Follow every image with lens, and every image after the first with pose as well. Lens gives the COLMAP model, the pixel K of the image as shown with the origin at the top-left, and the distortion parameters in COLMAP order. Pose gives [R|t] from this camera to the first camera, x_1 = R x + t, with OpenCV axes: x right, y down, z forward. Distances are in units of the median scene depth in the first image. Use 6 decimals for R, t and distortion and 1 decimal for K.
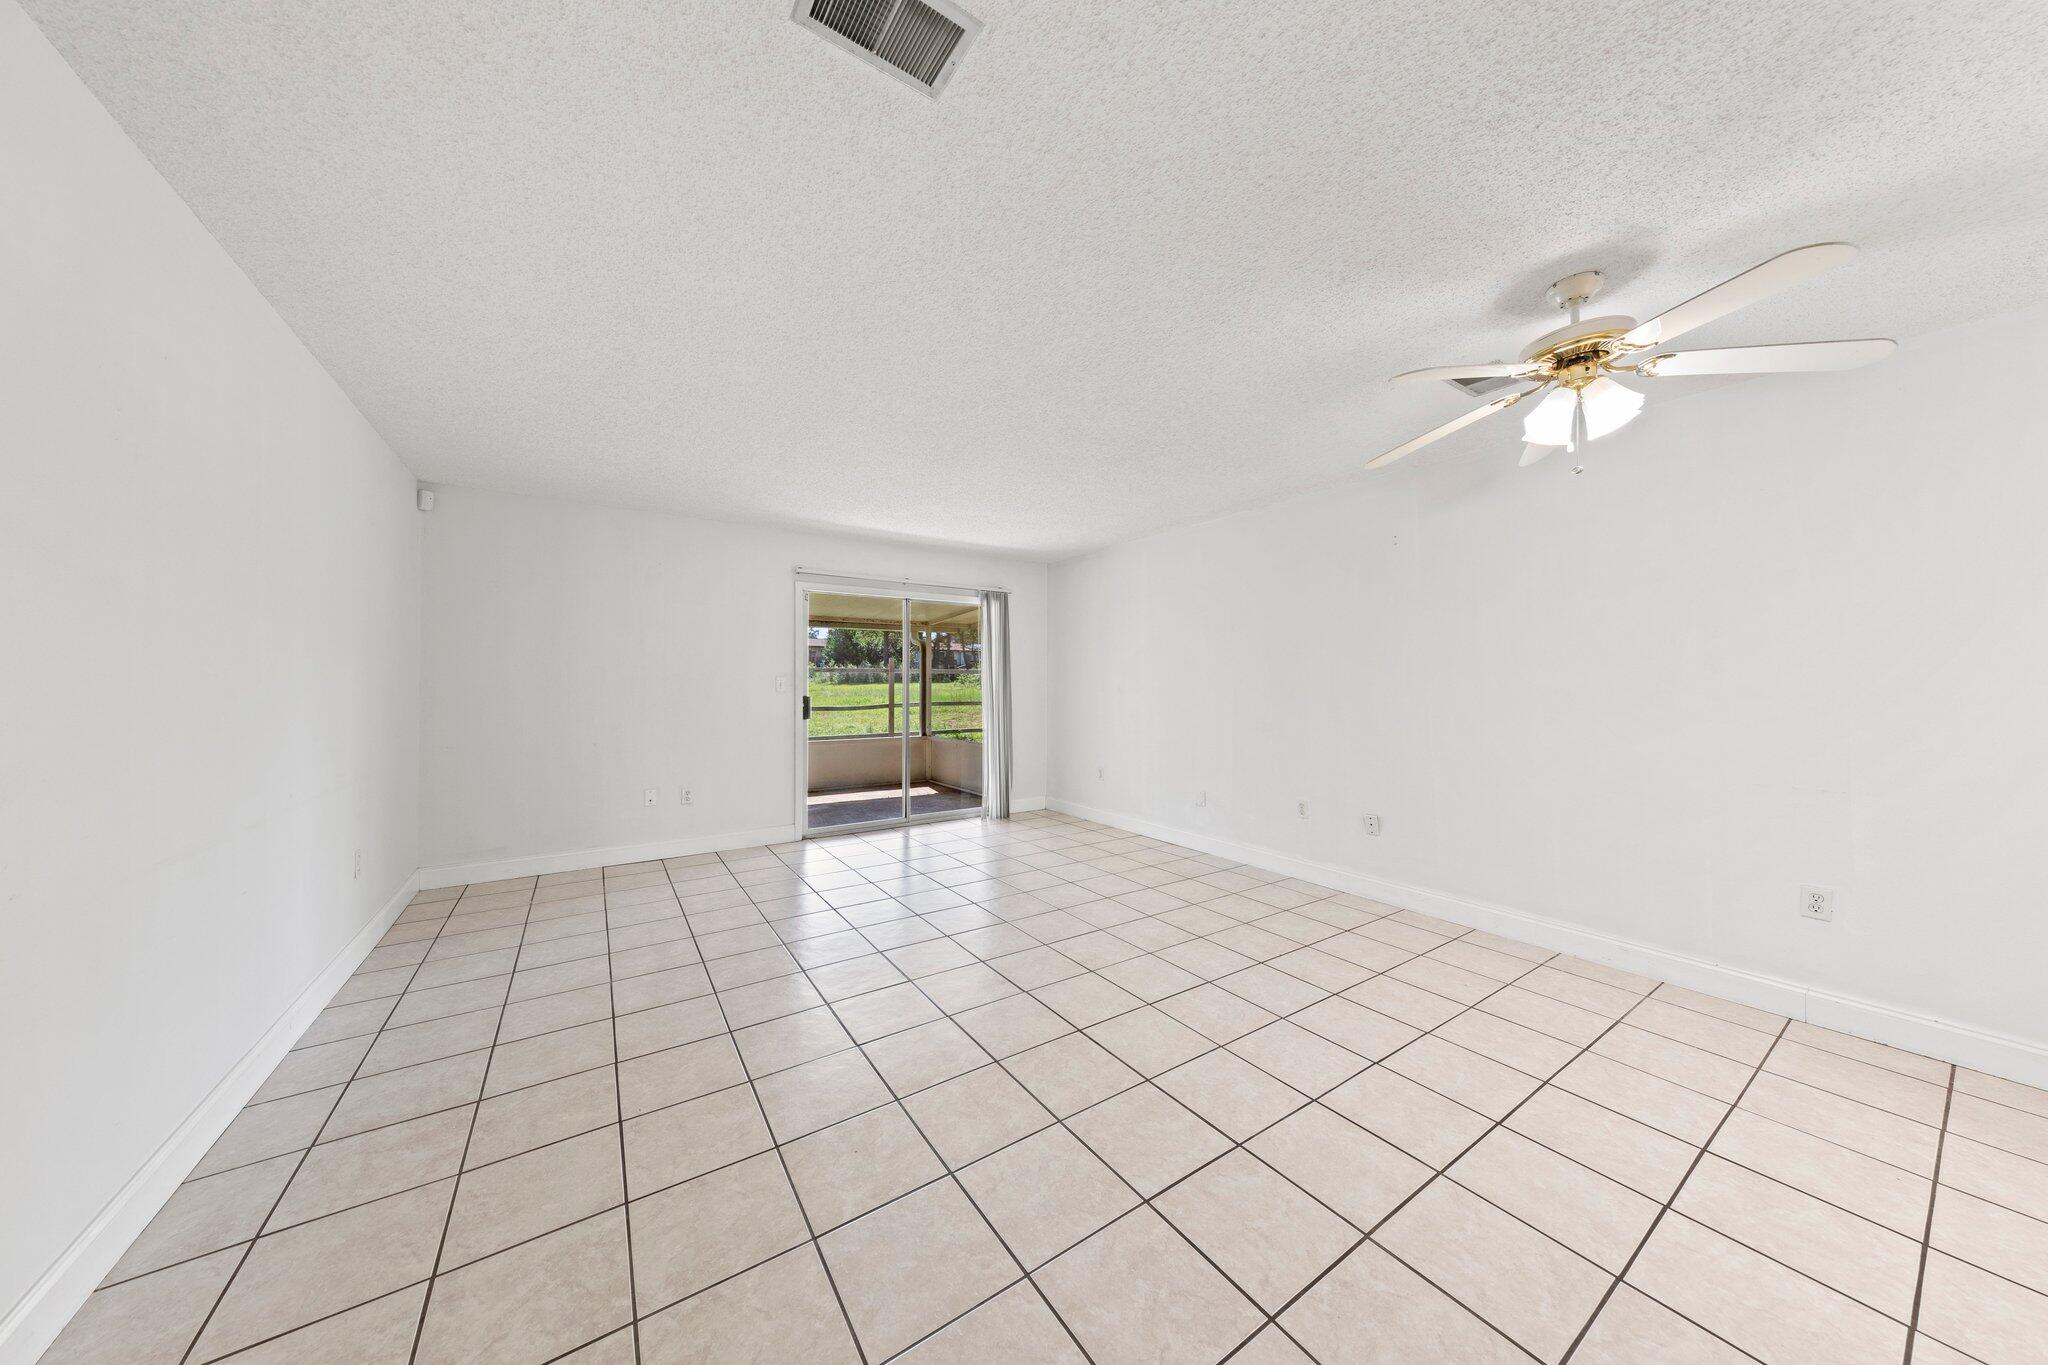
lens RADIAL K [[658.0, 0, 1040.5], [0, 658.0, 695.9], [0, 0, 1]] dist [0.005936, -0.000216]
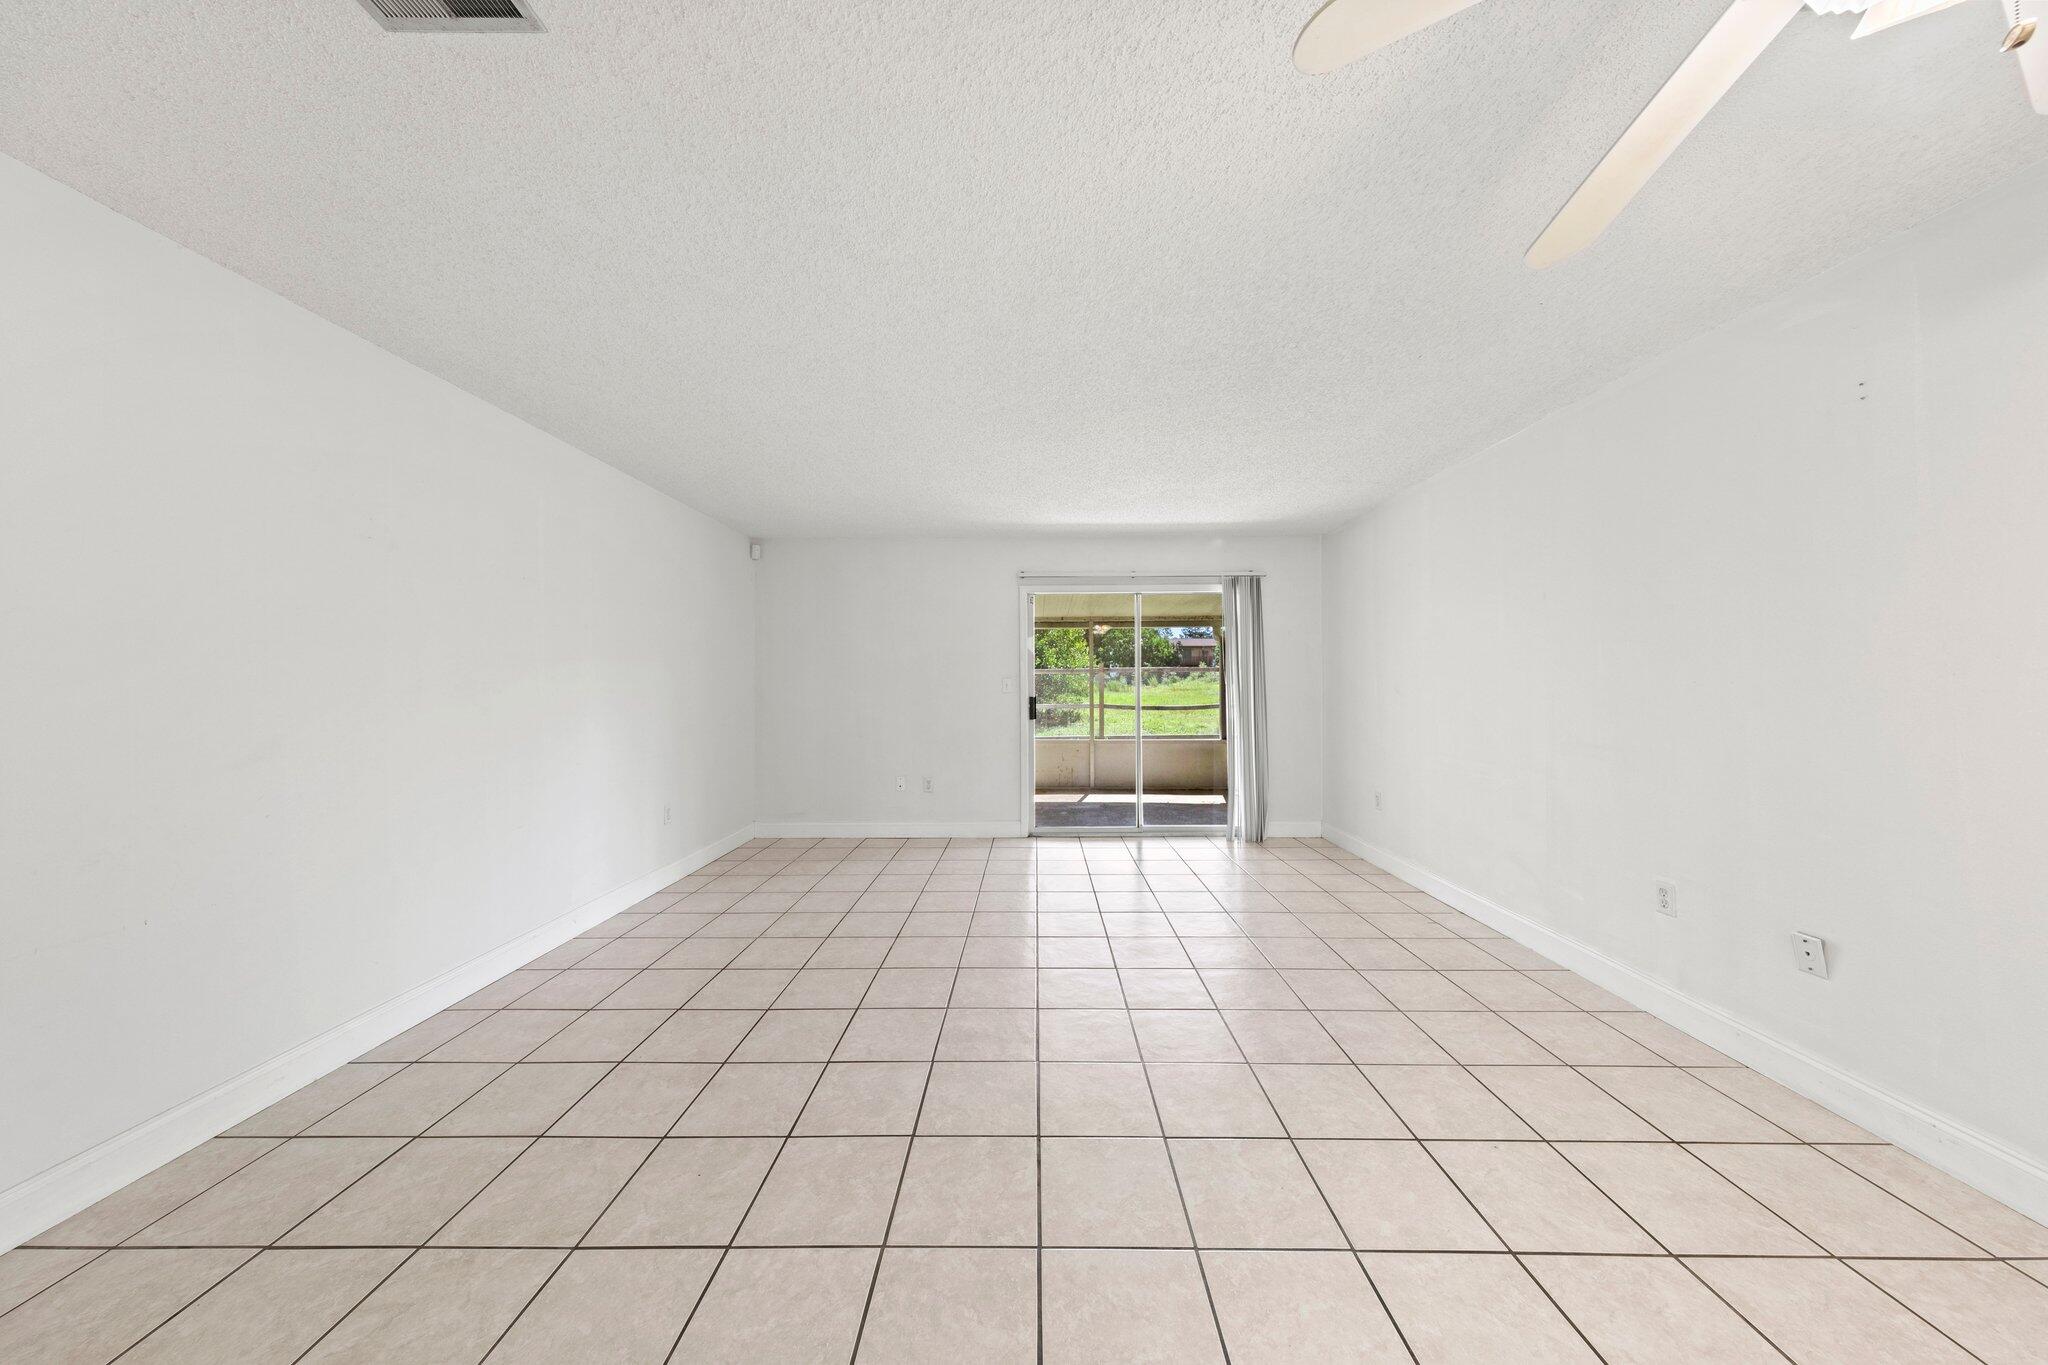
lens RADIAL K [[658.0, 0, 1015.5], [0, 658.0, 668.2], [0, 0, 1]] dist [0.005936, -0.000216]
pose [[0.817306, -0.016821, -0.575959, 0.196005], [-0.006194, 0.999260, -0.037973, -0.003361], [0.576171, 0.034603, 0.816596, 0.135058]]
